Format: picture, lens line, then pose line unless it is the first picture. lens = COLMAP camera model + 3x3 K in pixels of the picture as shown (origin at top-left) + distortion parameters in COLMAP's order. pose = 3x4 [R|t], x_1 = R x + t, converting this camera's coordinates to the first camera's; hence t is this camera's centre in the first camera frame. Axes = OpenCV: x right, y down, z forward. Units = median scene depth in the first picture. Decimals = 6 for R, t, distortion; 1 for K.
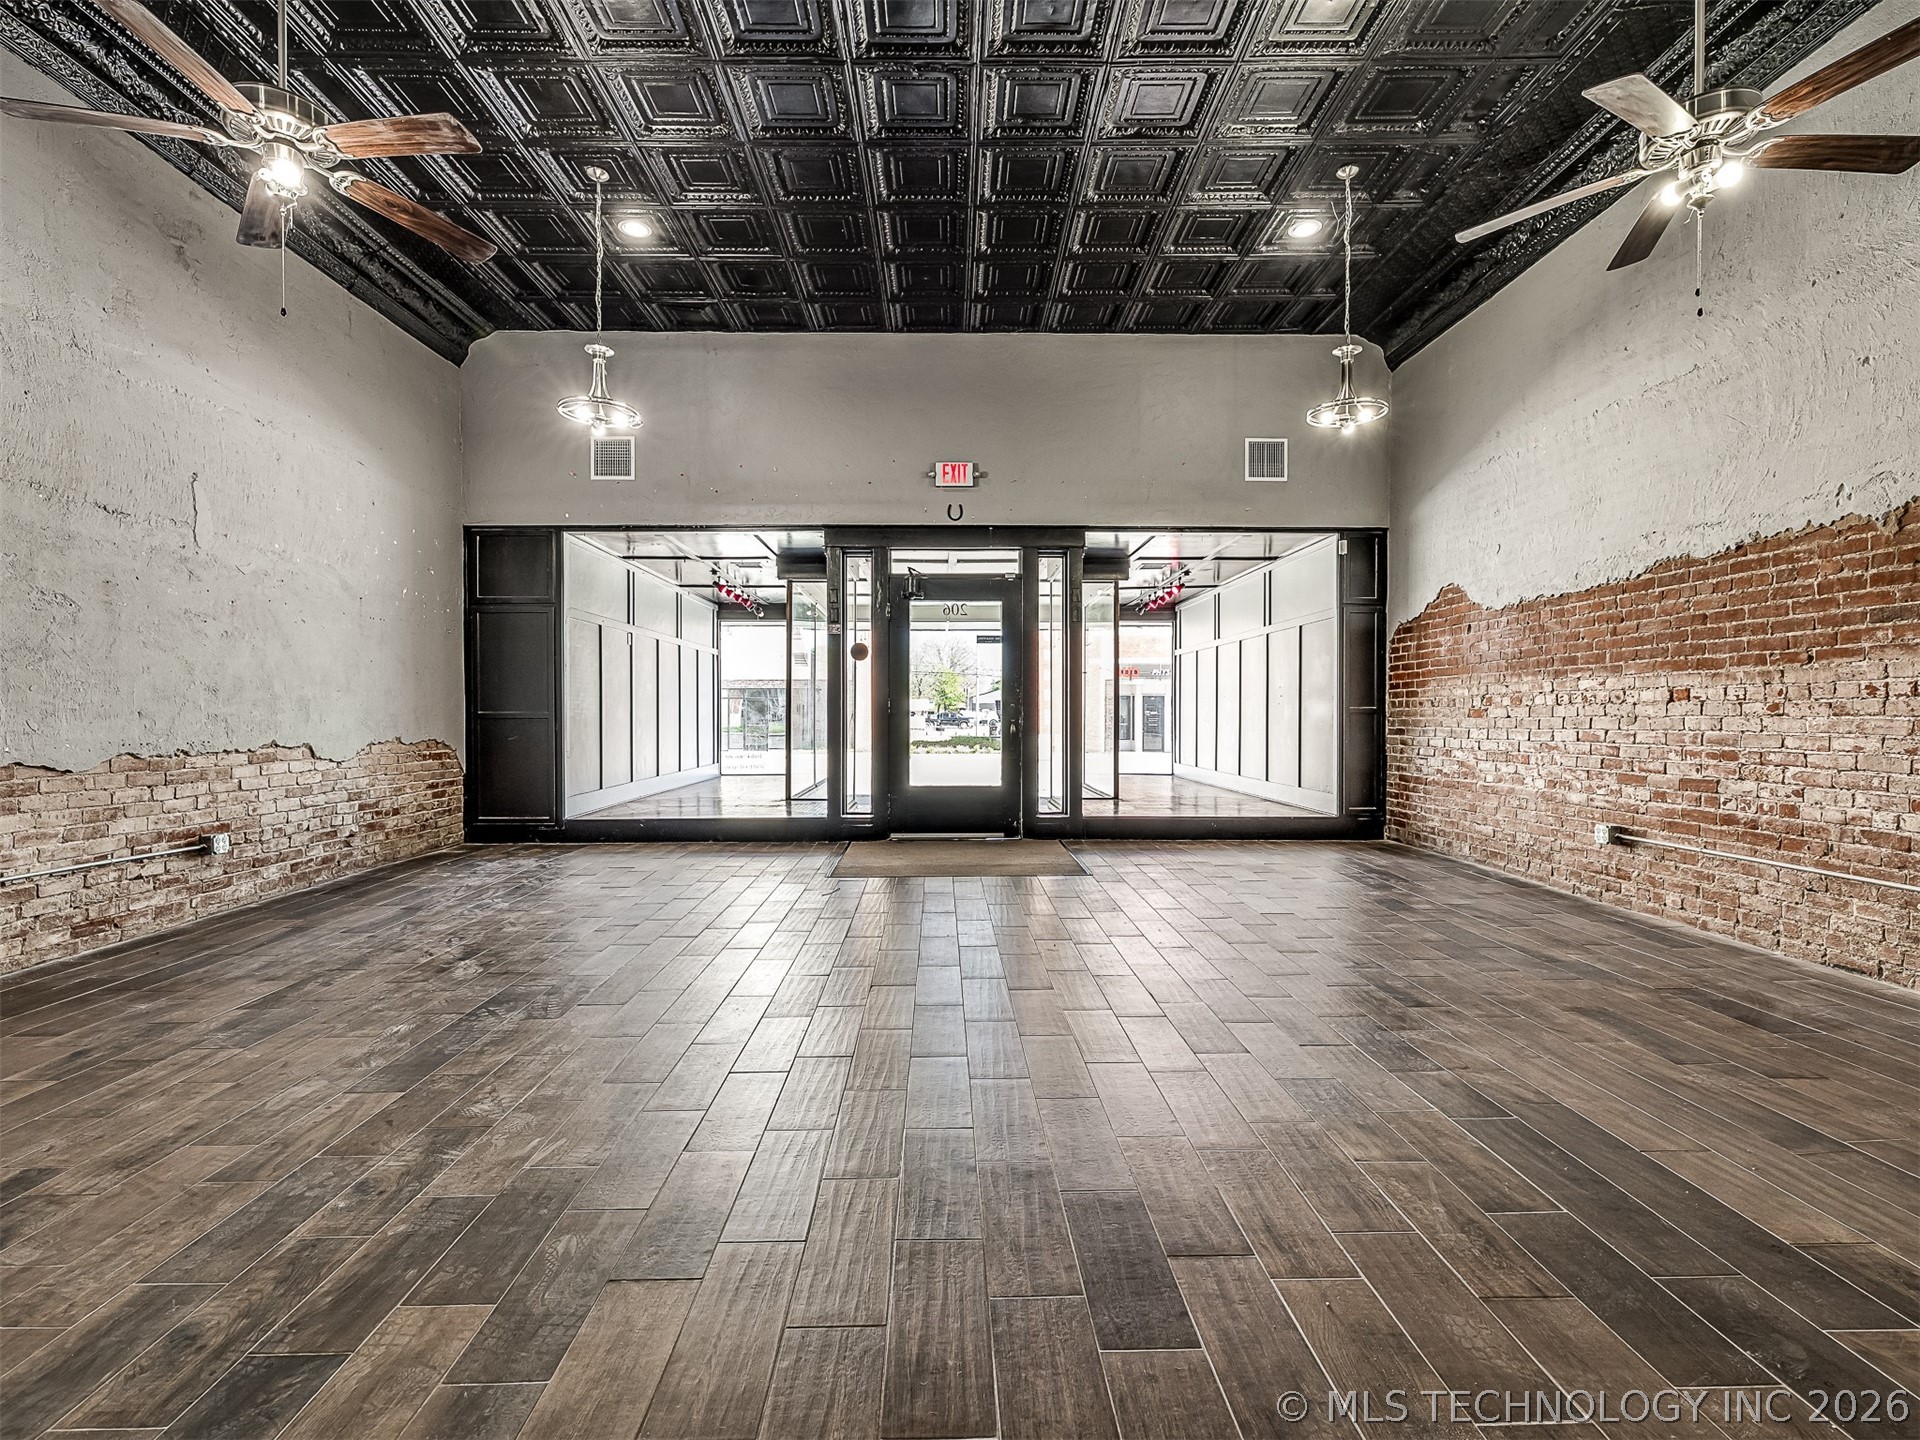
lens RADIAL K [[904.5, 0, 956.1], [0, 904.5, 719.1], [0, 0, 1]] dist [0.001249, 0.000488]
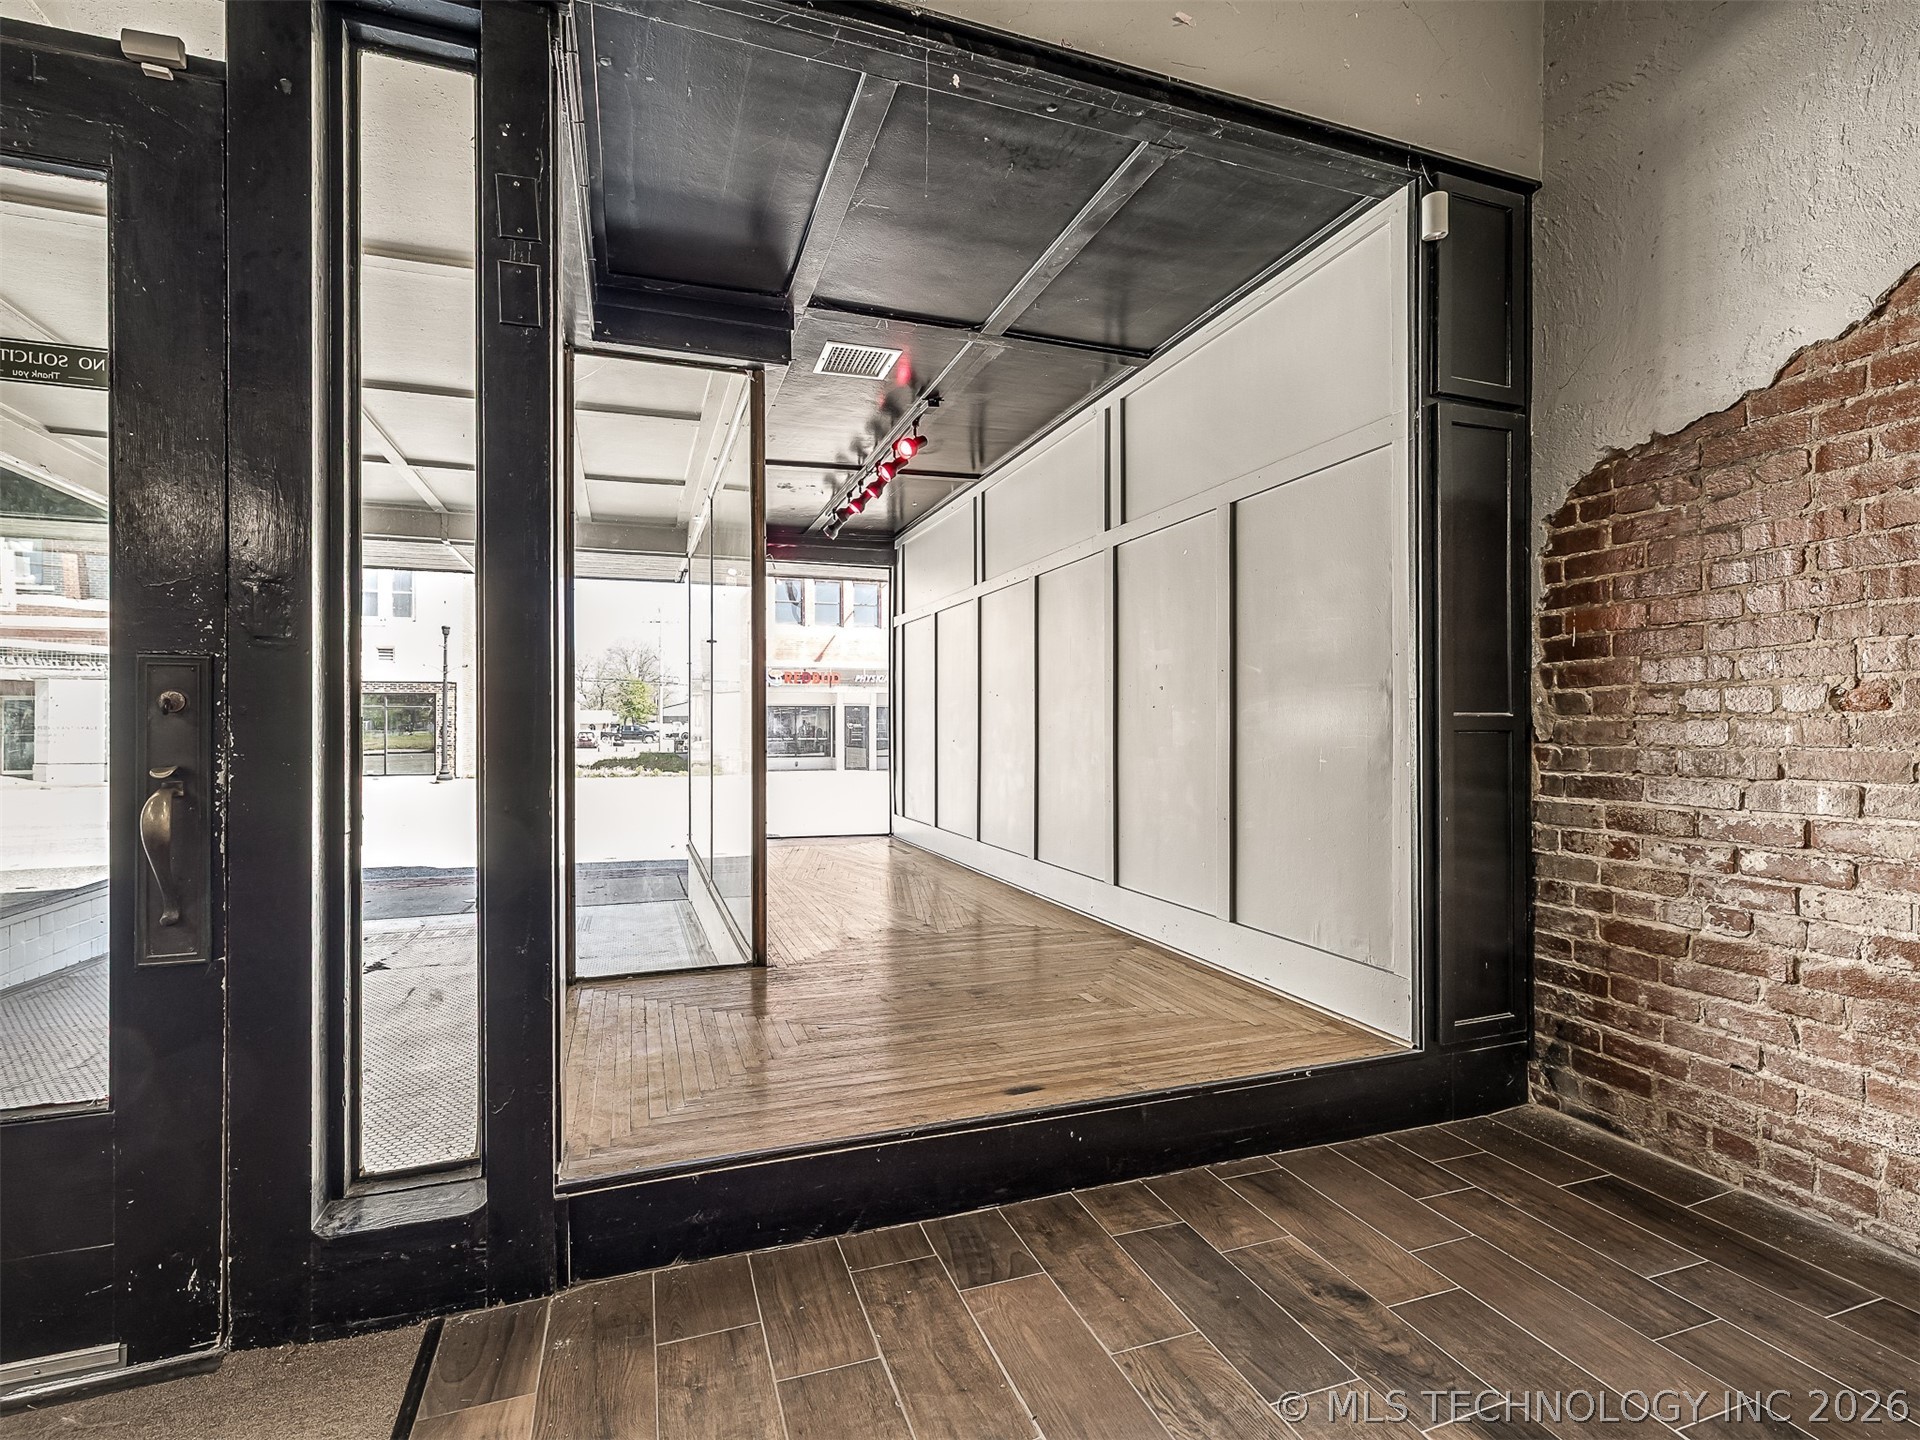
lens RADIAL K [[904.5, 0, 956.1], [0, 904.5, 719.1], [0, 0, 1]] dist [0.001249, 0.000488]
pose [[0.947825, 0.000939, 0.318790, 0.163096], [0.003411, 0.999909, -0.013085, -0.007291], [-0.318773, 0.013489, 0.947735, 0.753545]]
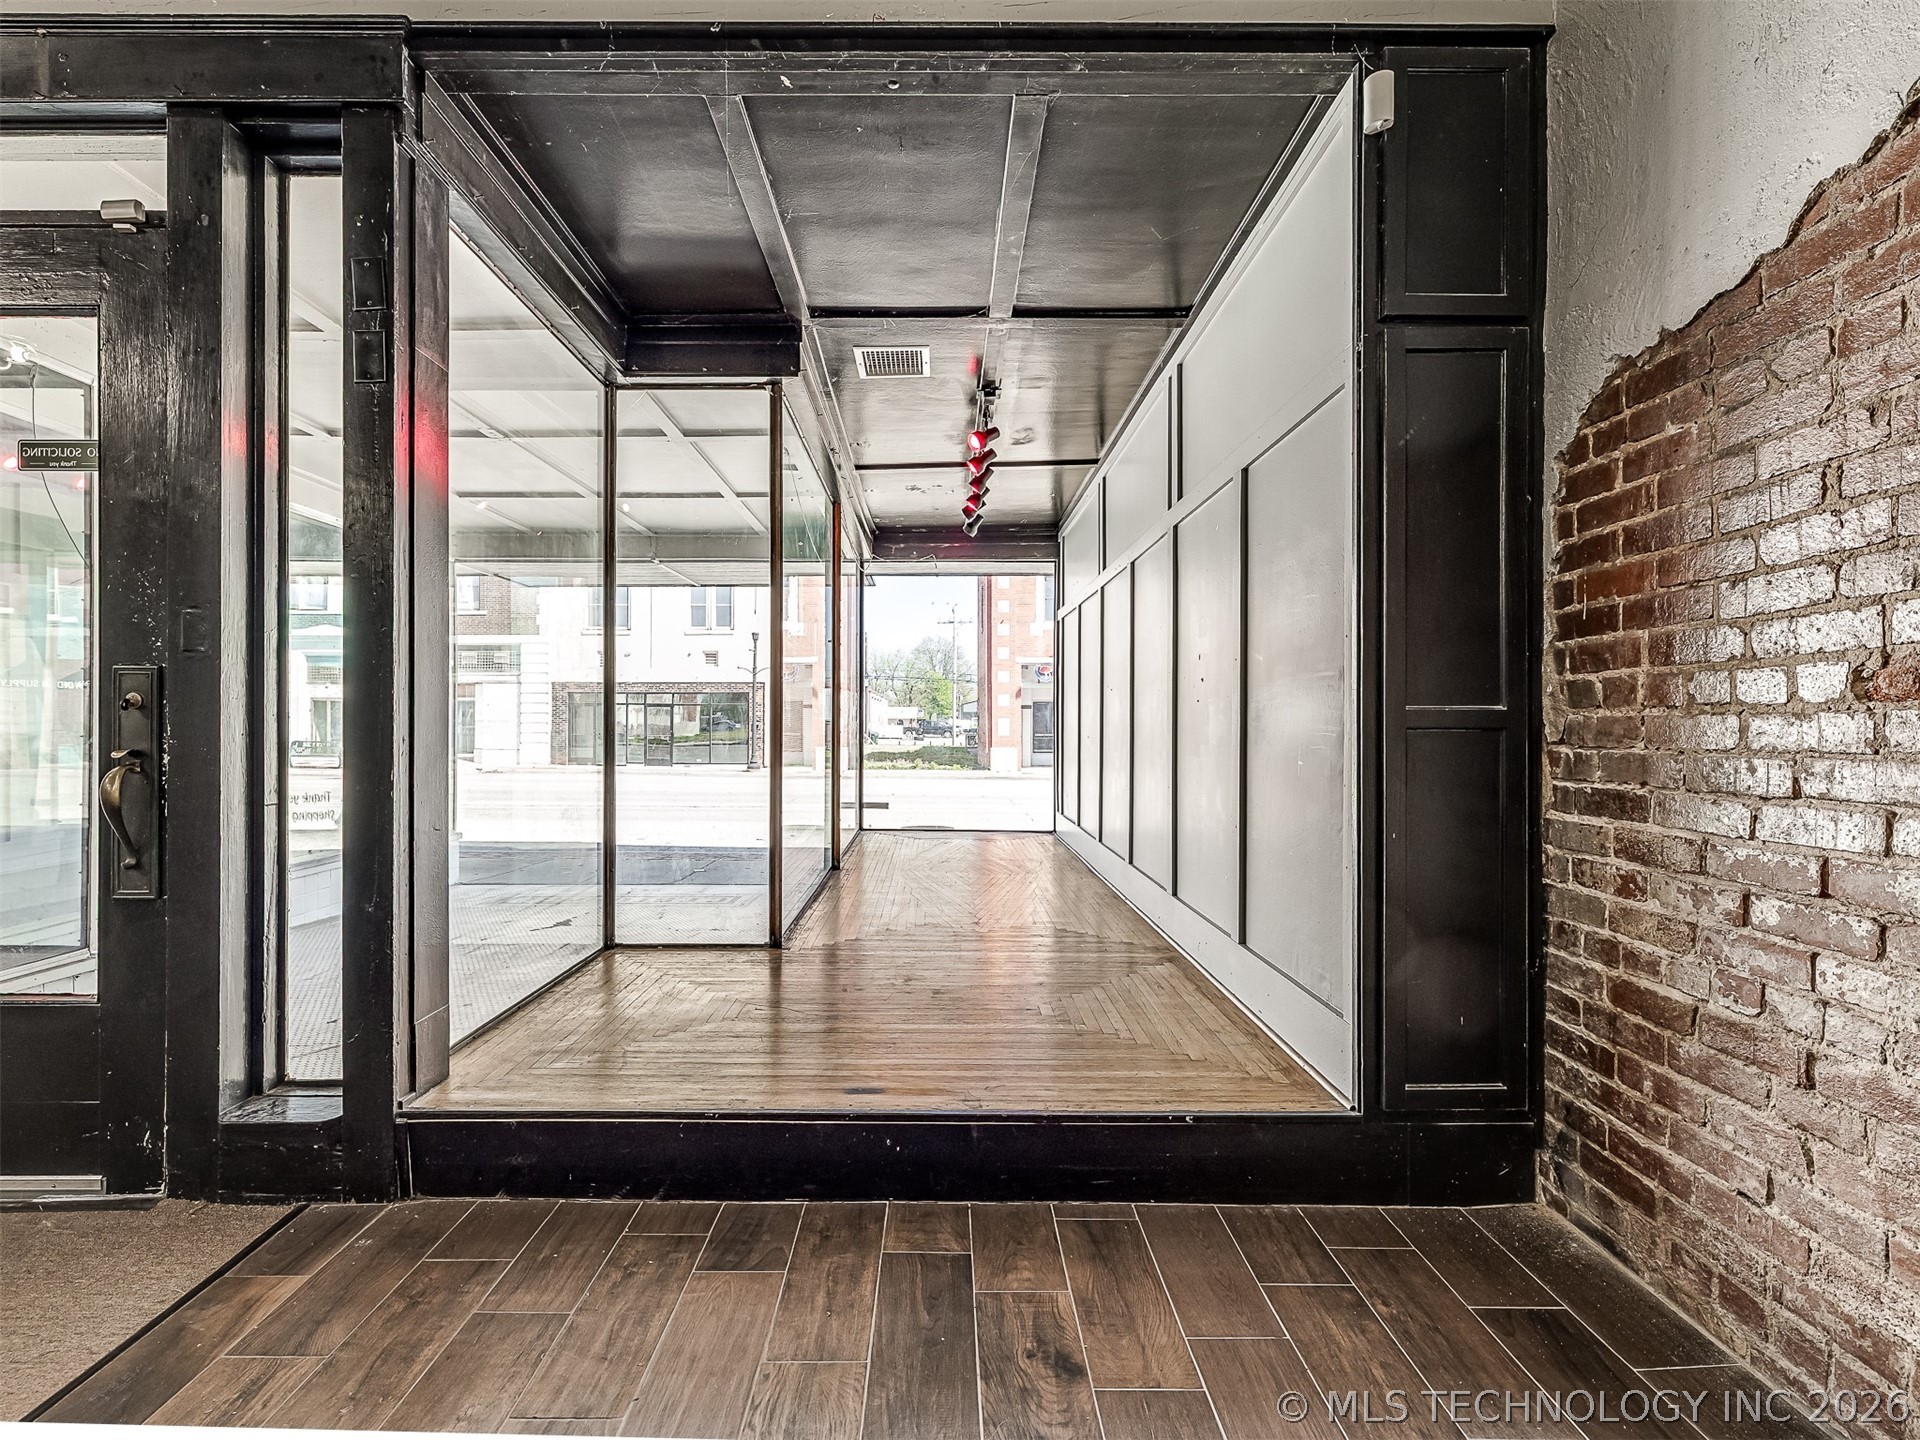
lens RADIAL K [[907.0, 0, 943.3], [0, 907.0, 715.9], [0, 0, 1]] dist [0.001922, -0.000119]
pose [[0.999830, 0.000965, -0.018394, 0.306109], [-0.001197, 0.999920, -0.012591, -0.006772], [0.018381, 0.012611, 0.999752, 0.736167]]
